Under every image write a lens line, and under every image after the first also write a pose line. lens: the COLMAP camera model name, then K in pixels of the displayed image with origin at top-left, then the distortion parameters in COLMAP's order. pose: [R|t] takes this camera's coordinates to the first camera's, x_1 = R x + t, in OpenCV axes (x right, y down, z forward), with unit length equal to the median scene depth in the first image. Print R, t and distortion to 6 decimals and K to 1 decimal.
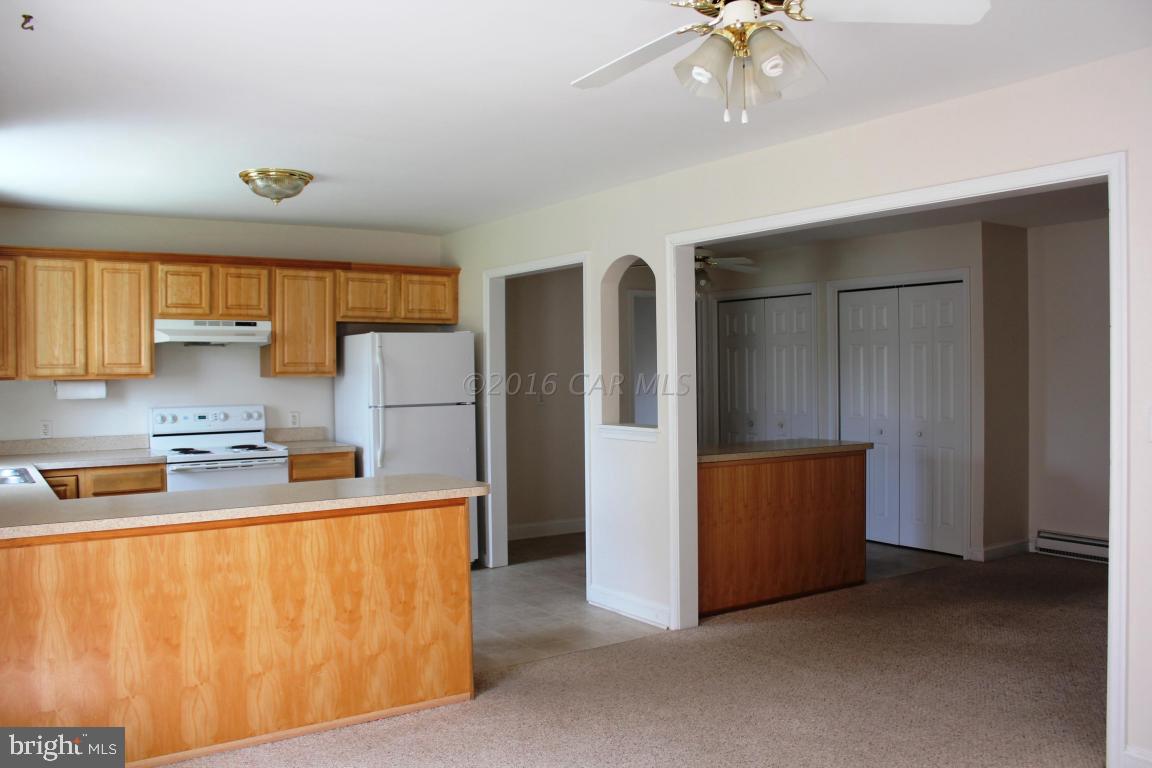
lens RADIAL K [[961.7, 0, 576.0], [0, 961.7, 384.0], [0, 0, 1]] dist [-0.169614, 0.157714]
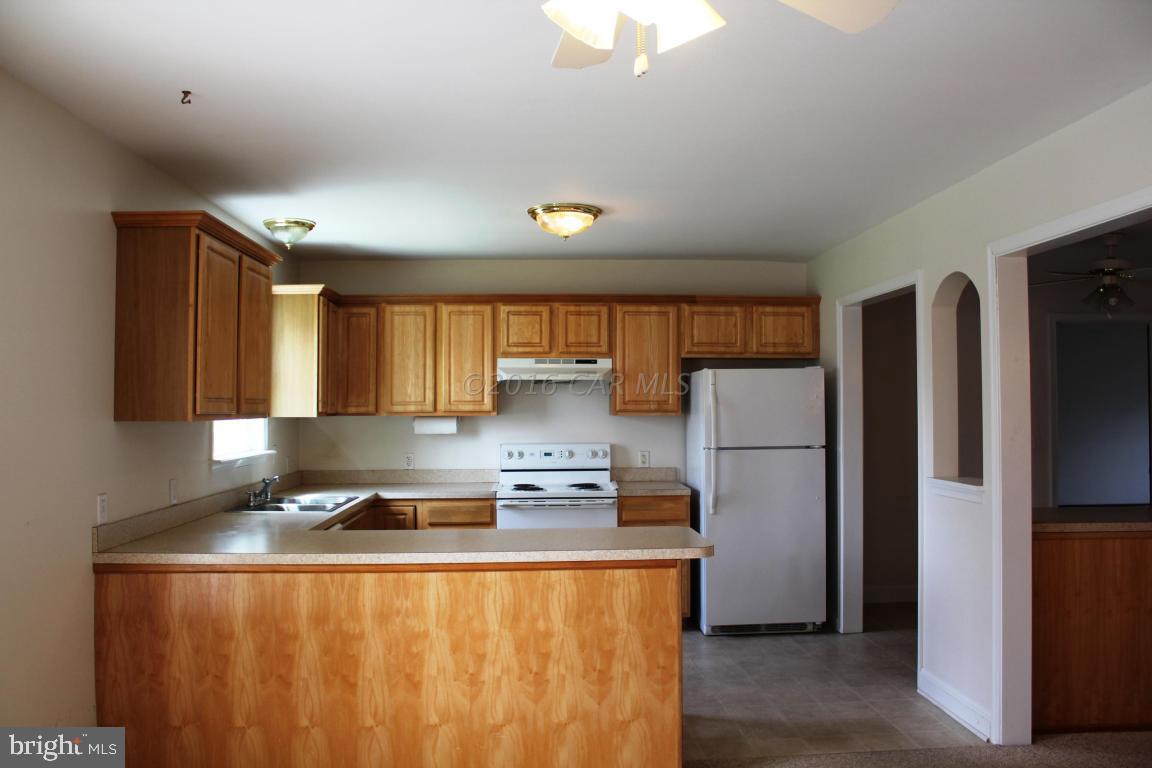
lens RADIAL K [[961.7, 0, 576.0], [0, 961.7, 384.0], [0, 0, 1]] dist [-0.169614, 0.157714]
pose [[0.855934, -0.005284, -0.517058, 0.184354], [-0.012461, 0.999447, -0.030840, -0.009719], [0.516935, 0.032840, 0.855395, 0.143730]]
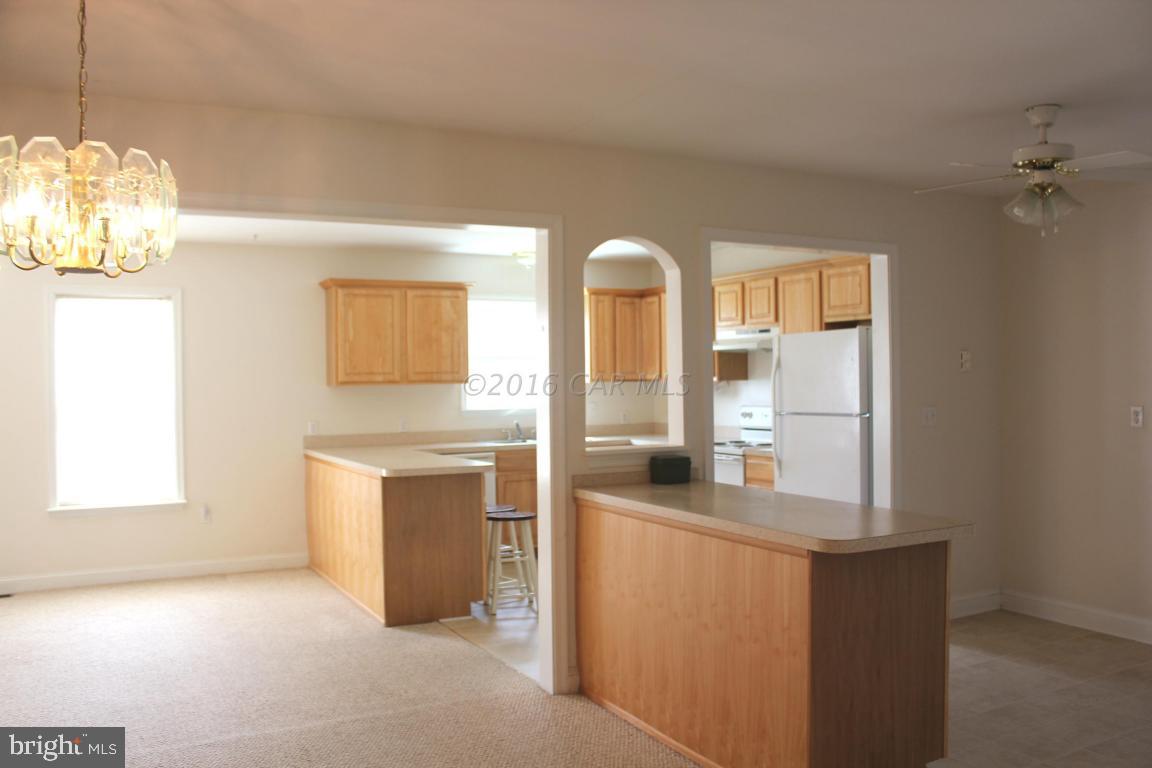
lens RADIAL K [[961.7, 0, 576.0], [0, 961.7, 384.0], [0, 0, 1]] dist [-0.169614, 0.157714]
pose [[-0.112219, 0.017156, -0.993535, 0.853280], [0.001364, 0.999853, 0.017111, -0.024402], [0.993683, 0.000565, -0.112226, 1.016490]]
